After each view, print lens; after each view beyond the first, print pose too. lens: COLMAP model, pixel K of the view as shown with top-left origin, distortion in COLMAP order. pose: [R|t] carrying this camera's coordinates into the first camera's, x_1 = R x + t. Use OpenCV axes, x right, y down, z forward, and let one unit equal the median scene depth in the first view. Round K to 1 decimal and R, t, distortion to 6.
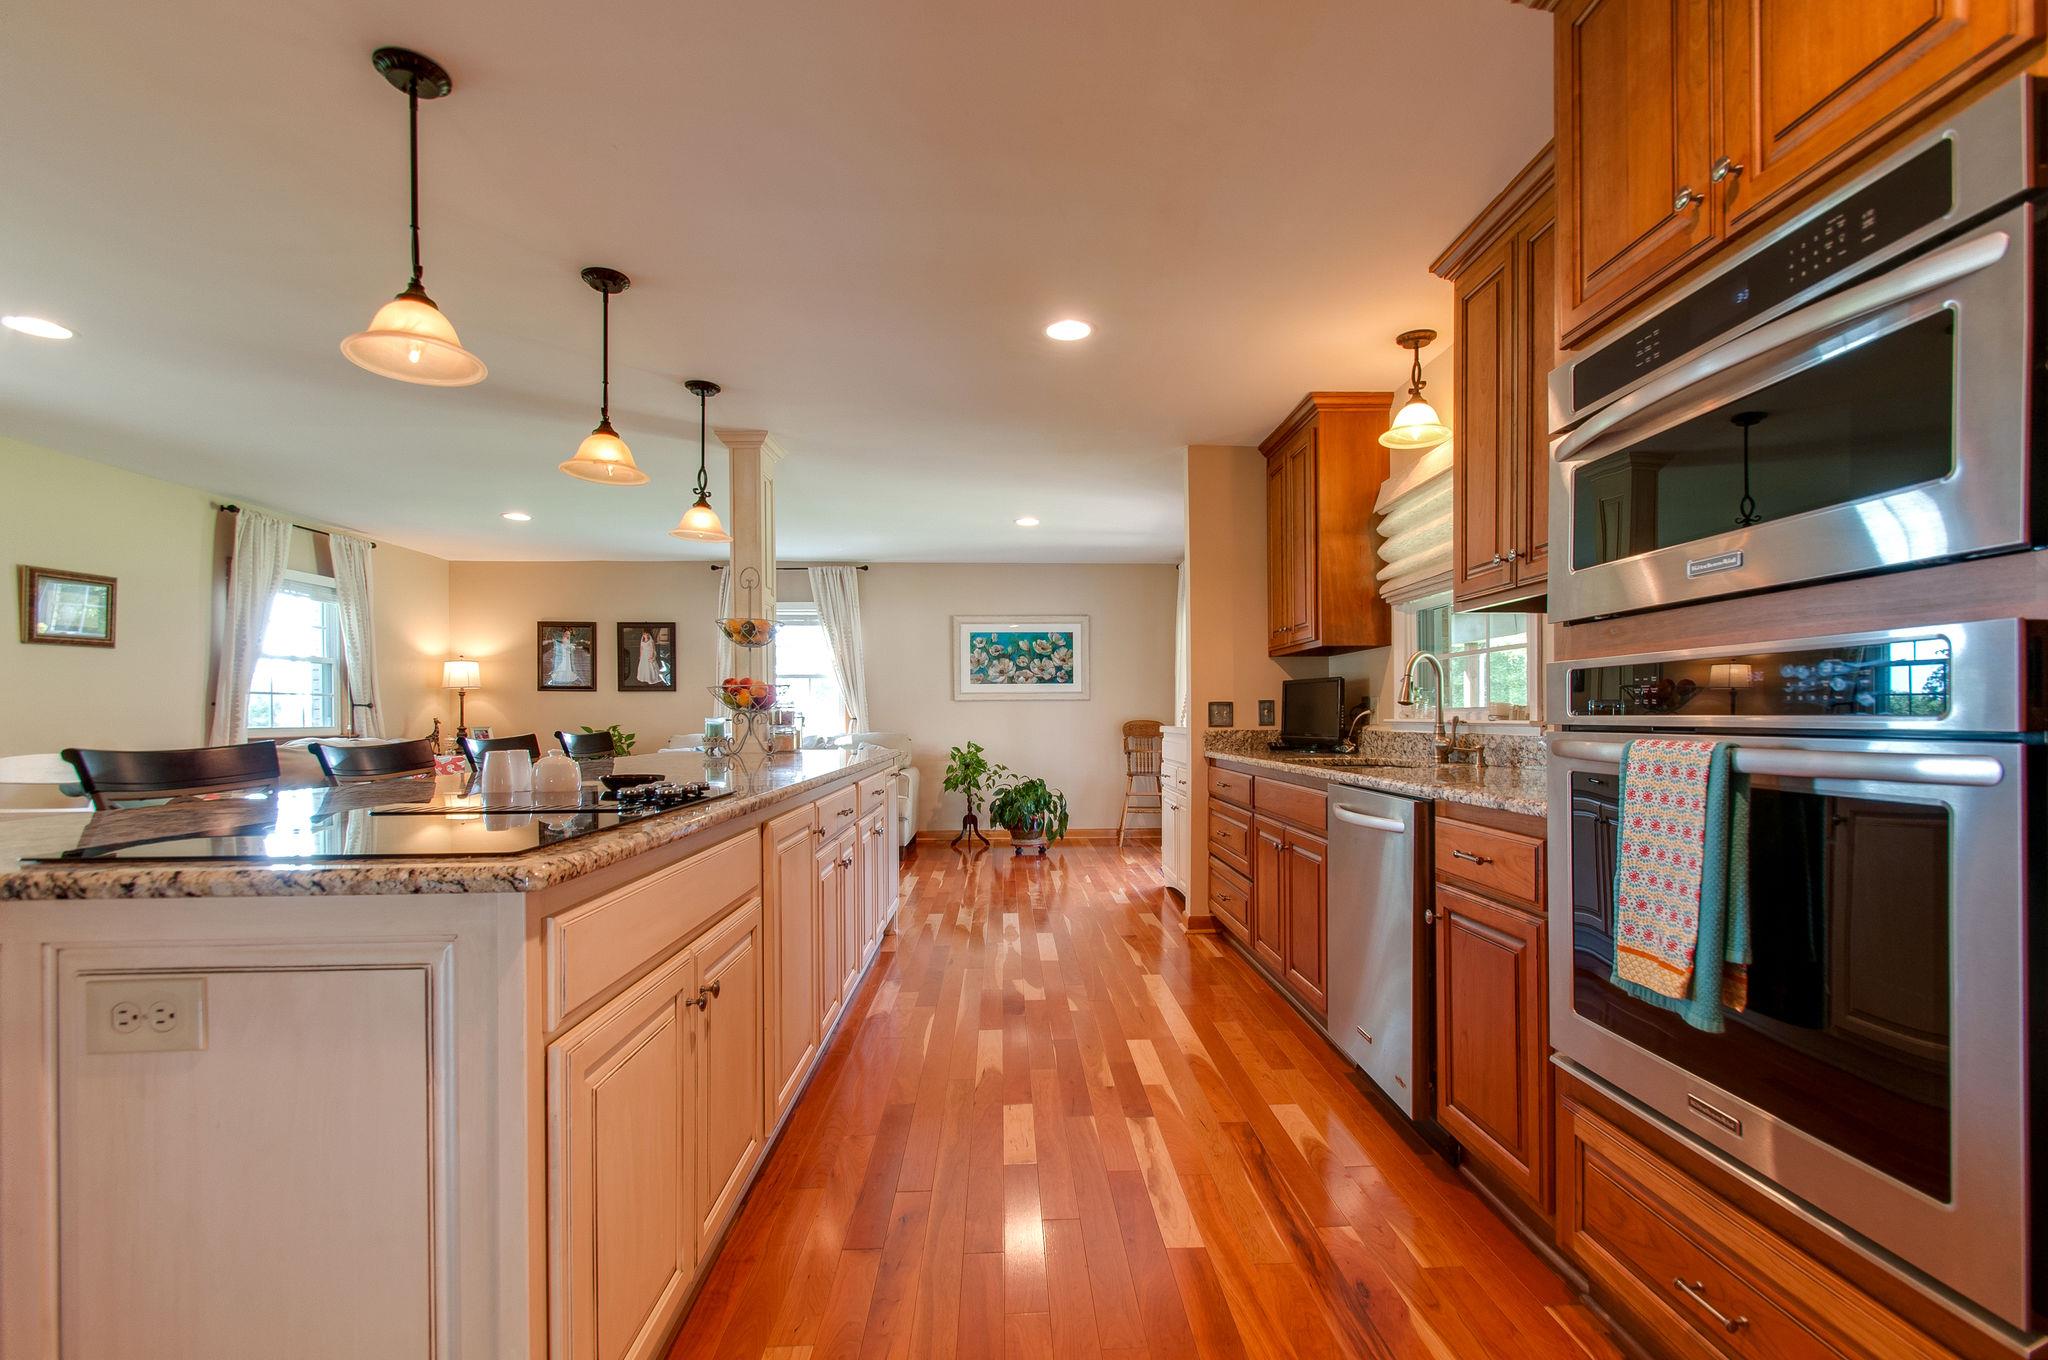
lens RADIAL K [[881.2, 0, 1024.2], [0, 881.2, 722.2], [0, 0, 1]] dist [-0.001950, -0.000088]
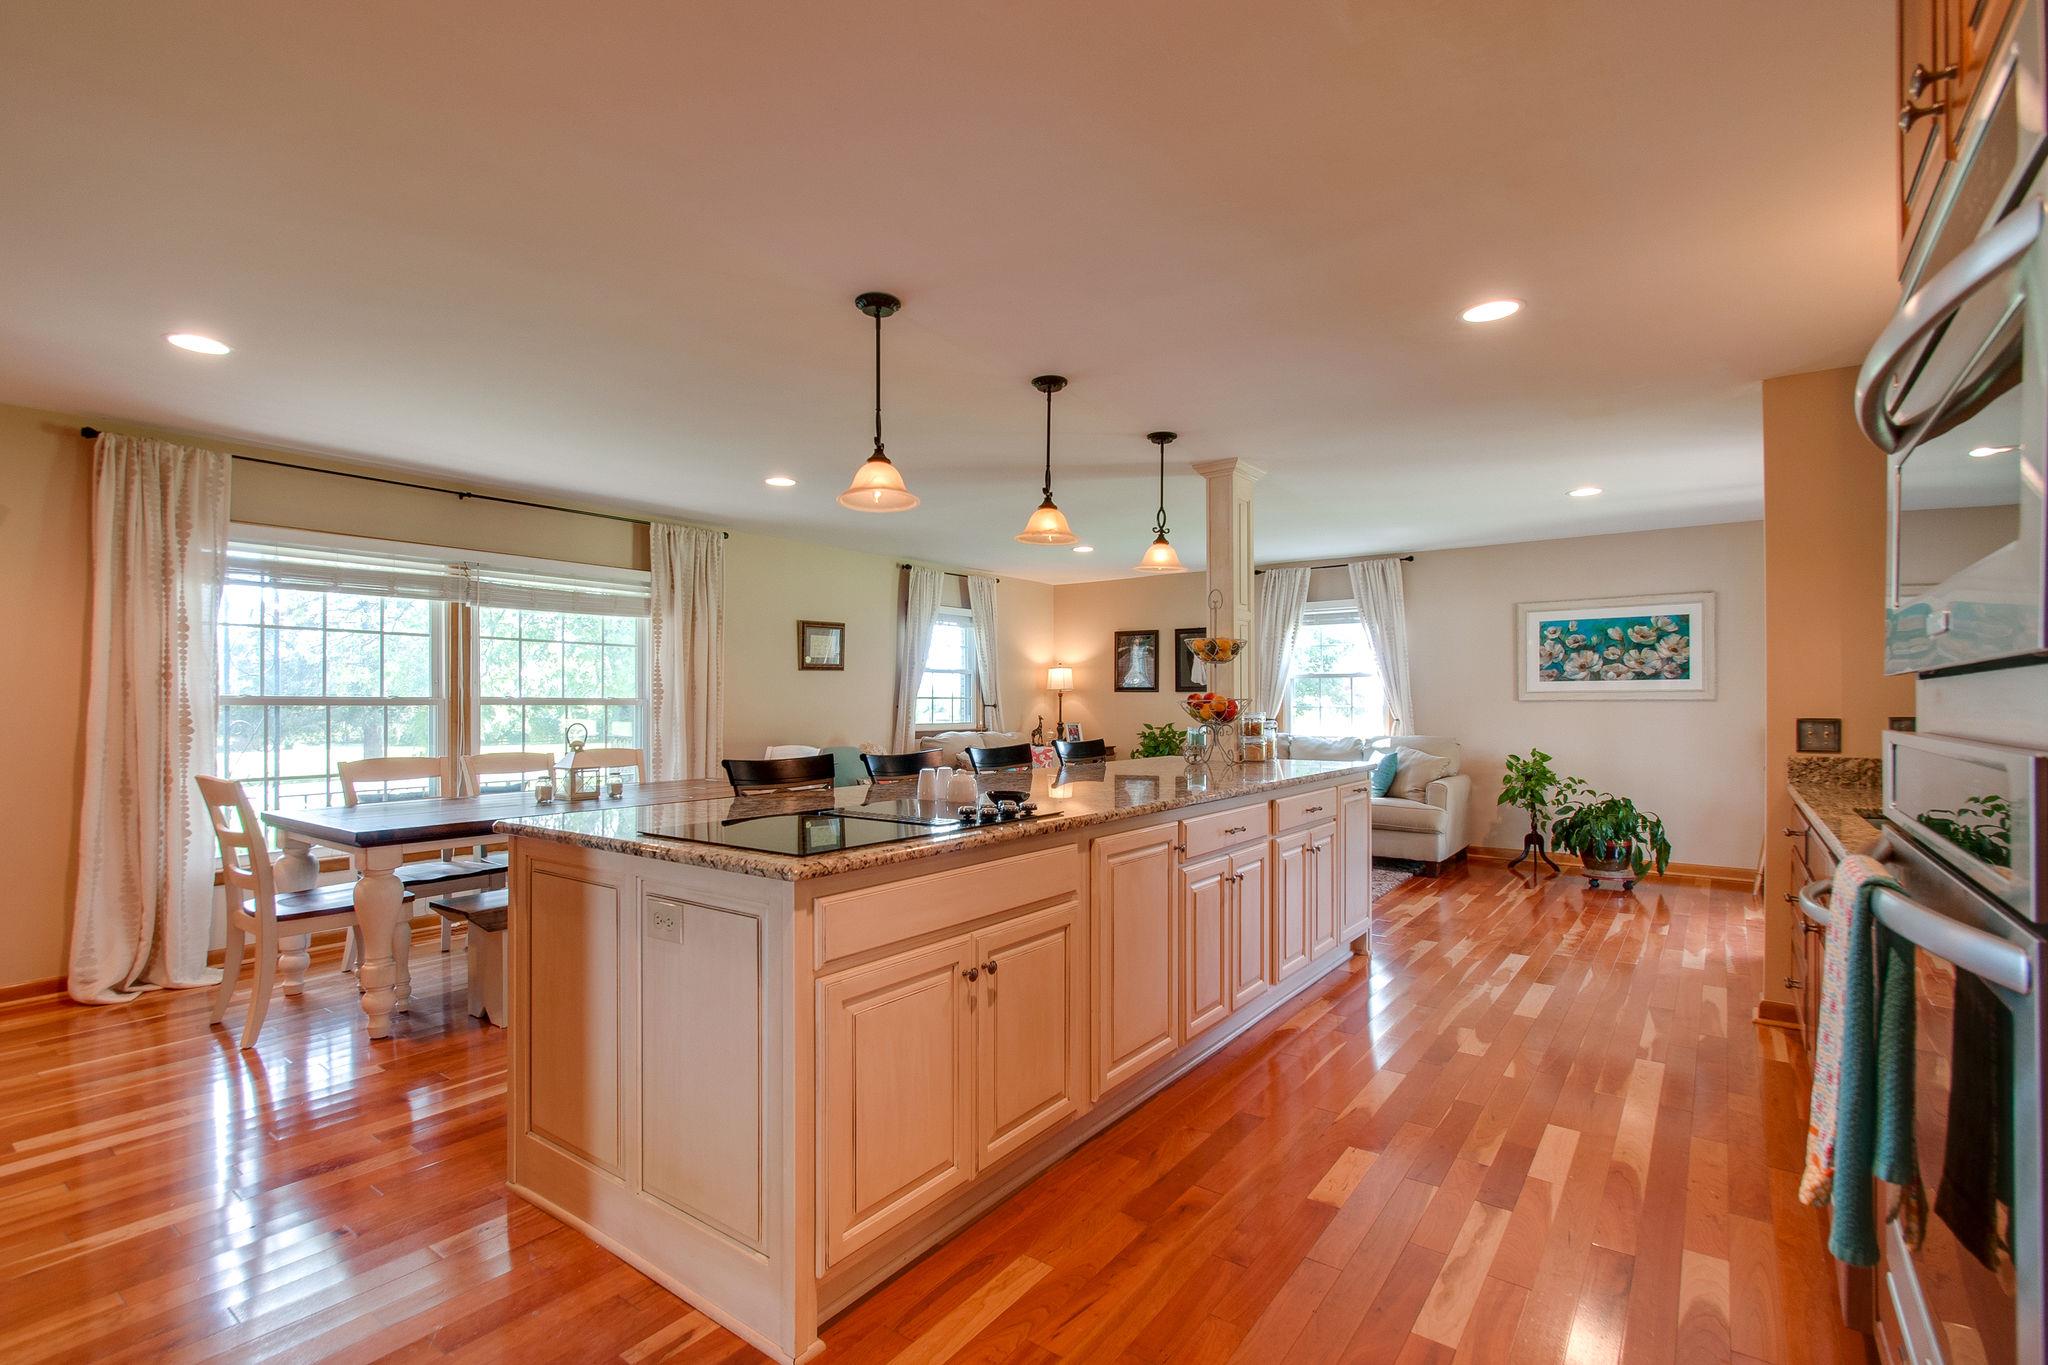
lens RADIAL K [[907.5, 0, 1024.3], [0, 907.5, 714.9], [0, 0, 1]] dist [-0.000765, -0.000012]
pose [[0.777911, 0.012268, -0.628255, 0.109888], [-0.006819, 0.999915, 0.011082, -0.018201], [0.628337, -0.004337, 0.777929, -0.003868]]
